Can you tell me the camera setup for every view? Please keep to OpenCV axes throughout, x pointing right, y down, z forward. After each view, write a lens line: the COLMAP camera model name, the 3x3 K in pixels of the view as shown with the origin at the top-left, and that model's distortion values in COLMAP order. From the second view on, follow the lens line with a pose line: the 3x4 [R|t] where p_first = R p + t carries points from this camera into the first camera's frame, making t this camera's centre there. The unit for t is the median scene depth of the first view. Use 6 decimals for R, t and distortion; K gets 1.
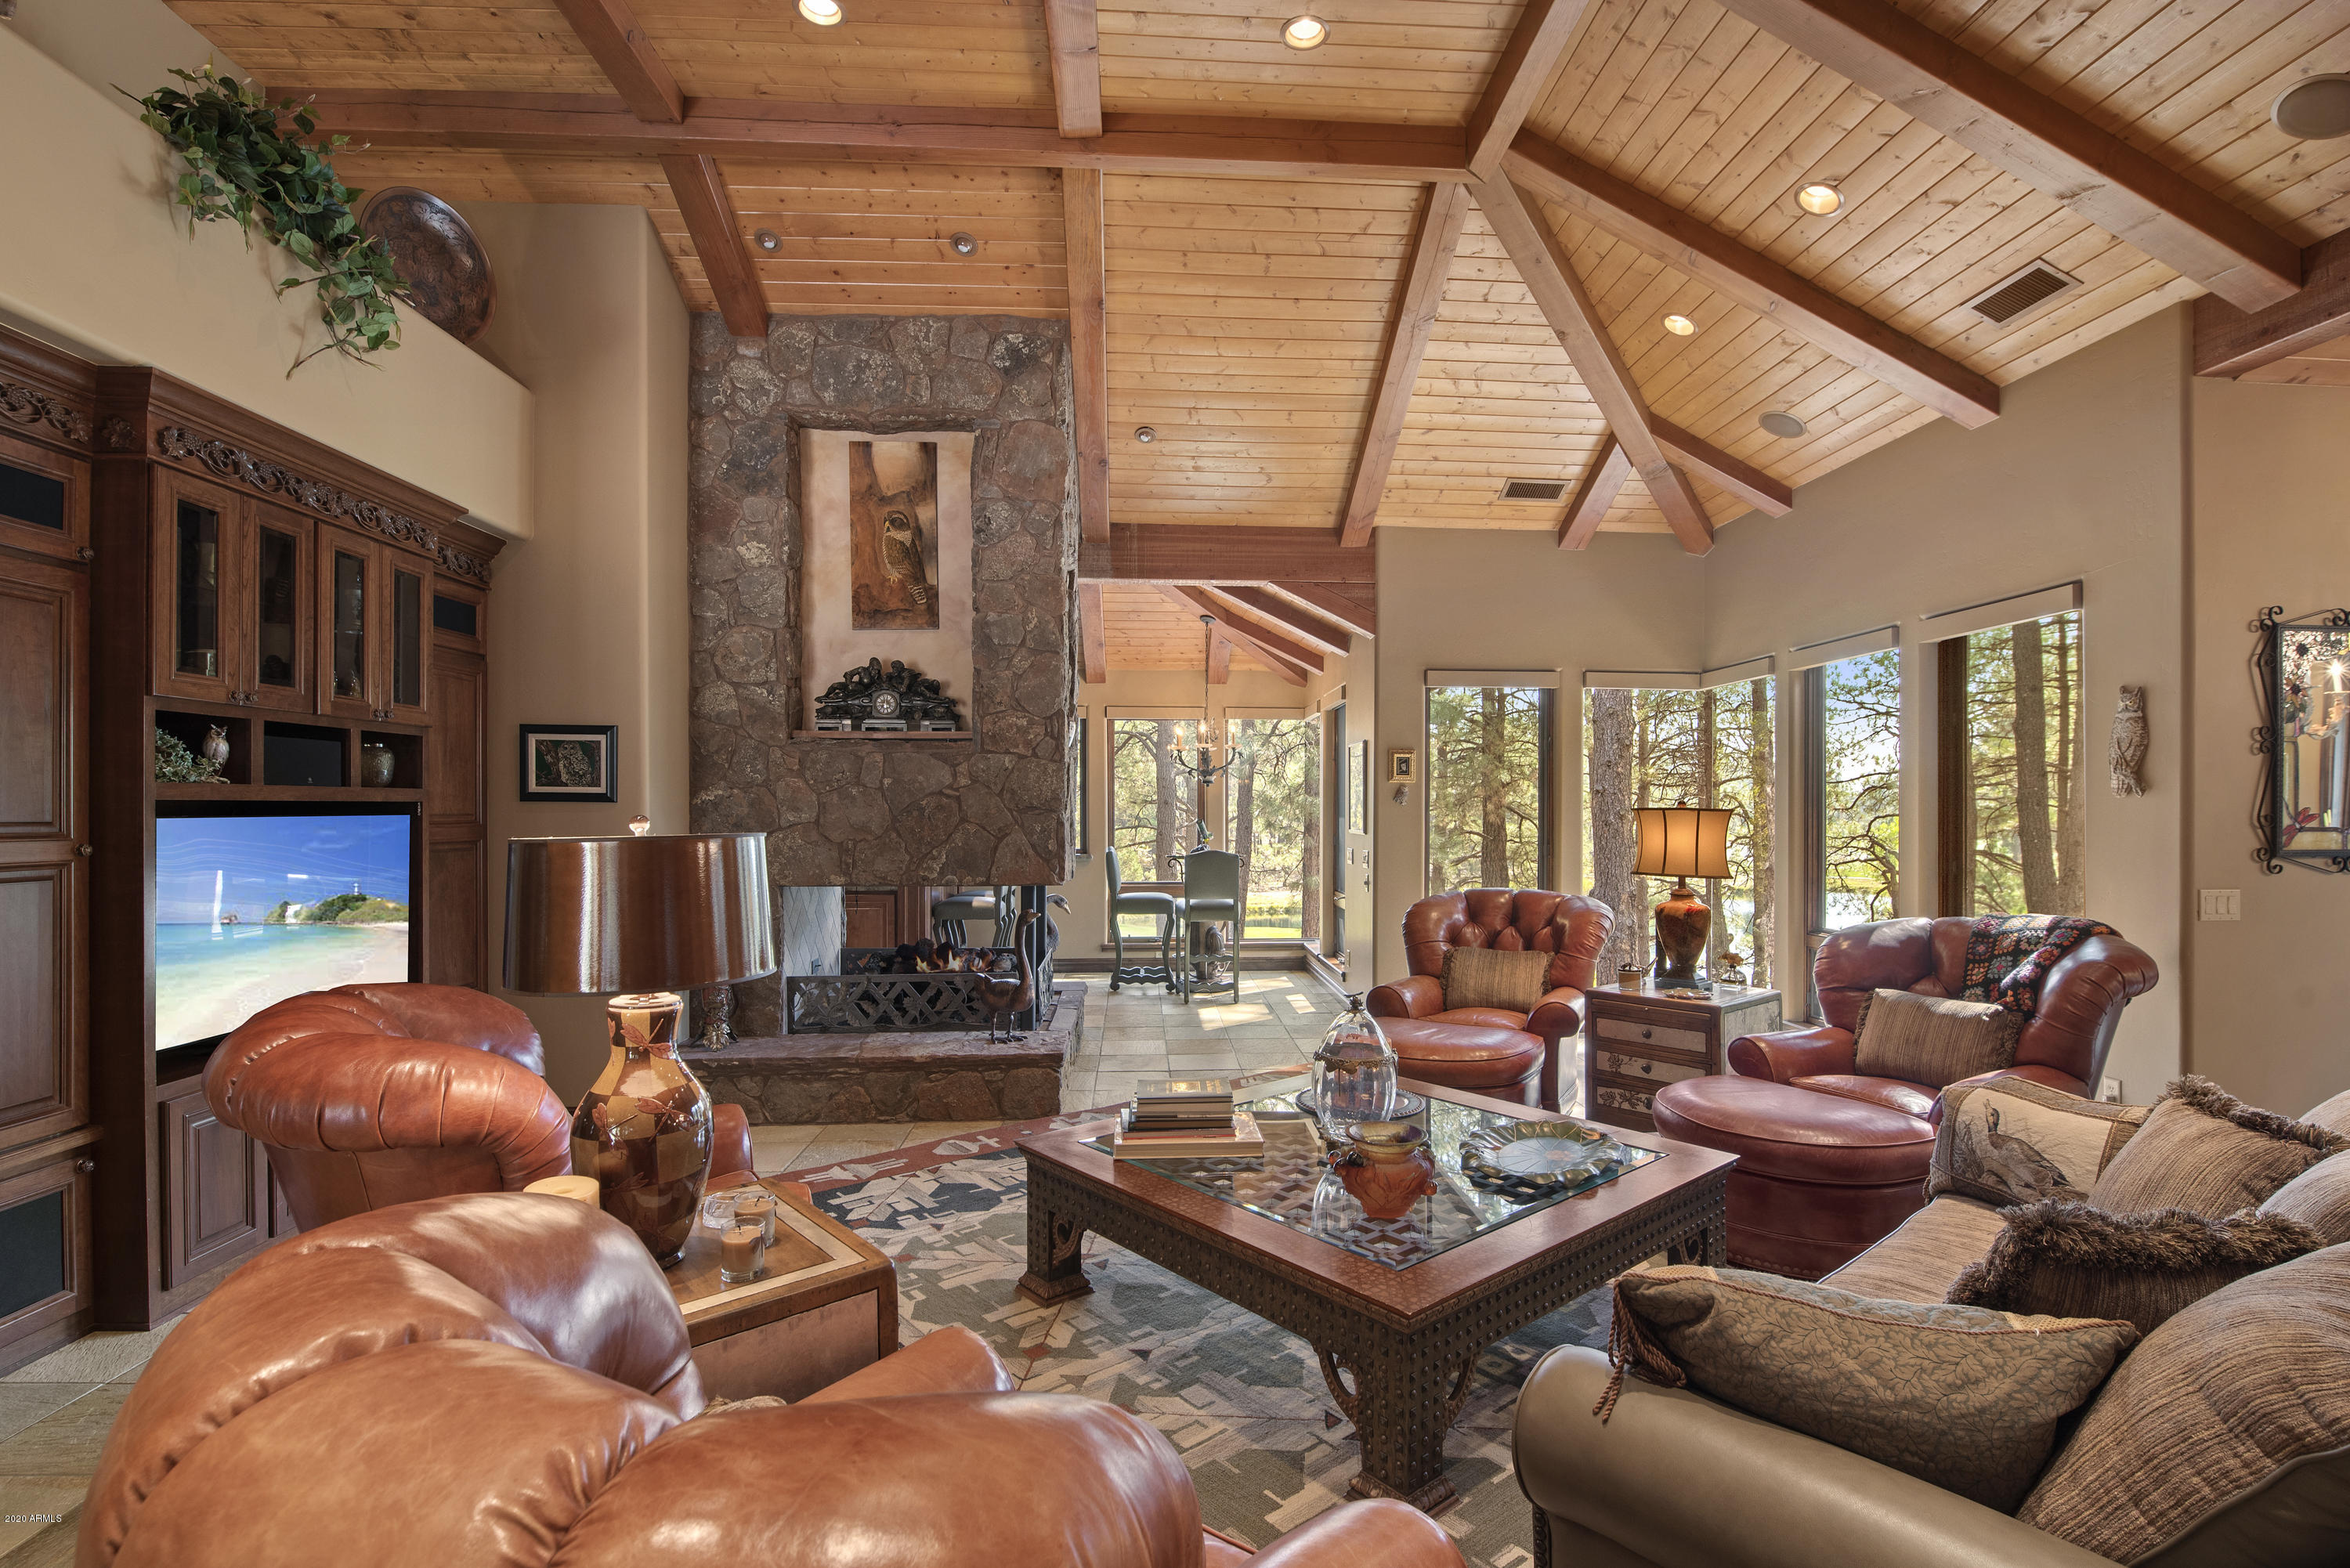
lens RADIAL K [[1105.6, 0, 1203.7], [0, 1105.6, 809.5], [0, 0, 1]] dist [0.001901, -0.006207]
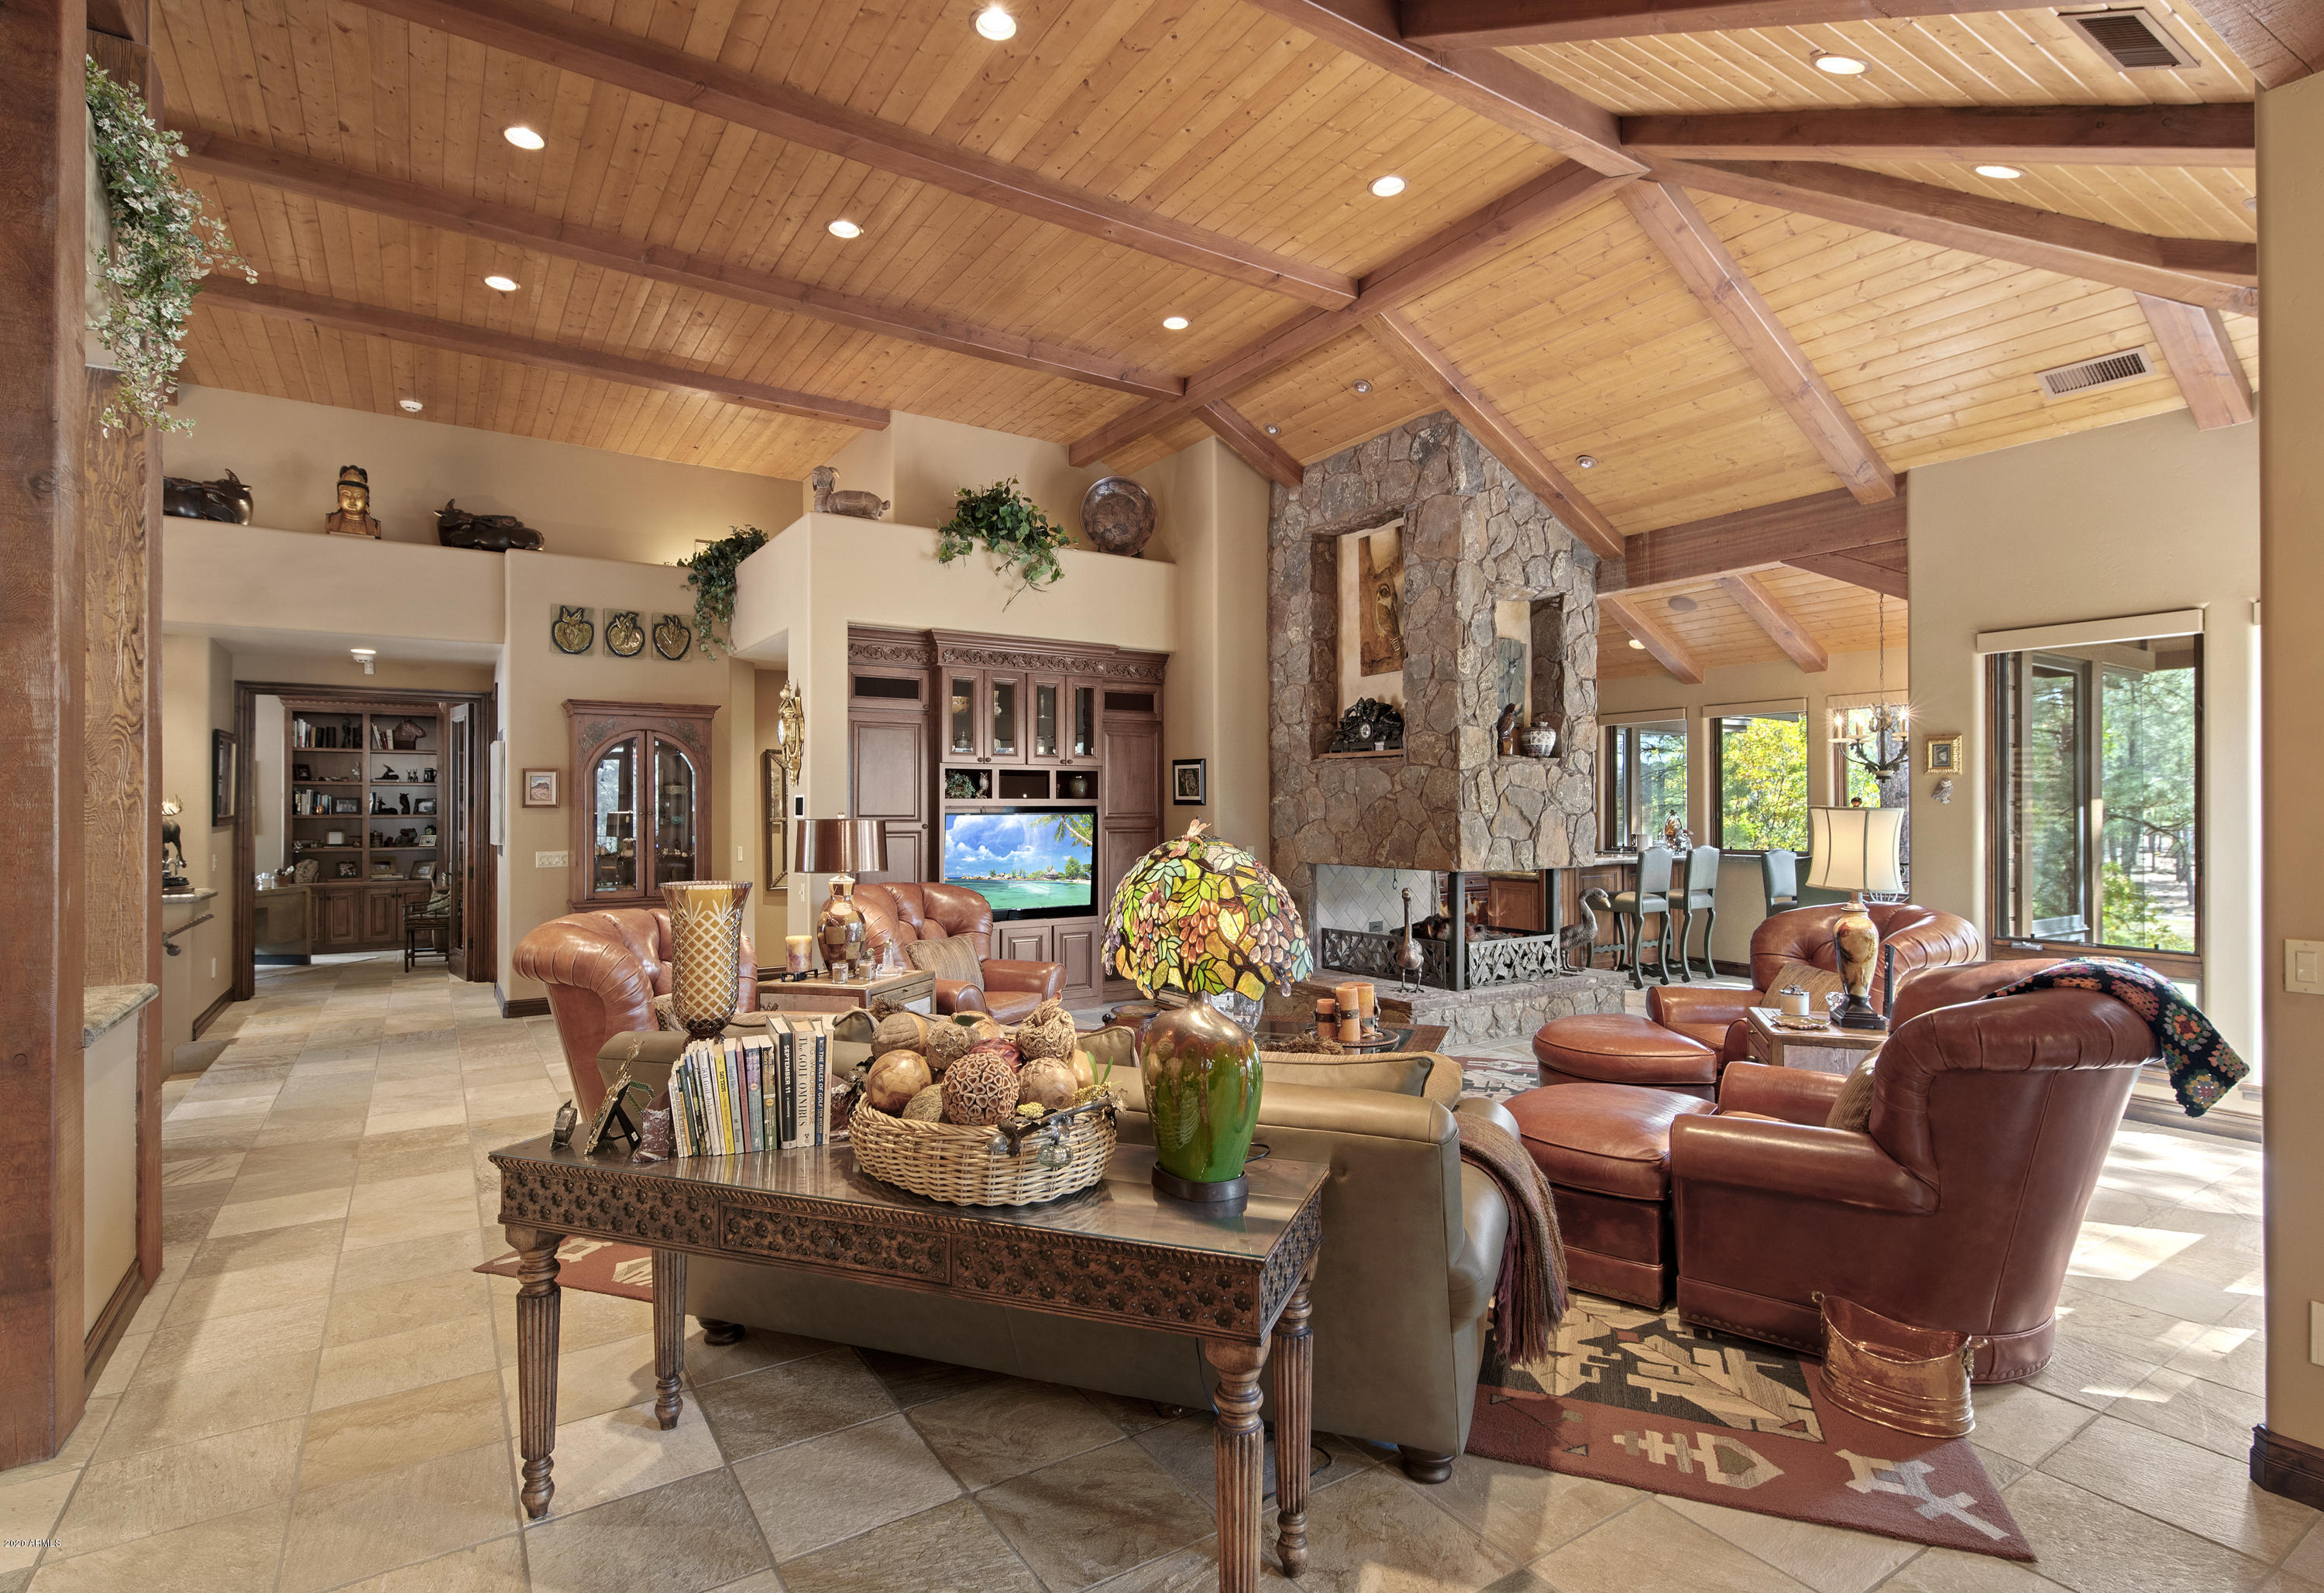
lens RADIAL K [[1138.9, 0, 1171.6], [0, 1138.9, 802.6], [0, 0, 1]] dist [0.005382, -0.000695]
pose [[0.493752, -0.007154, -0.869573, 0.816119], [0.000349, 0.999968, -0.008028, 0.002459], [0.869603, 0.003660, 0.493739, 0.115441]]
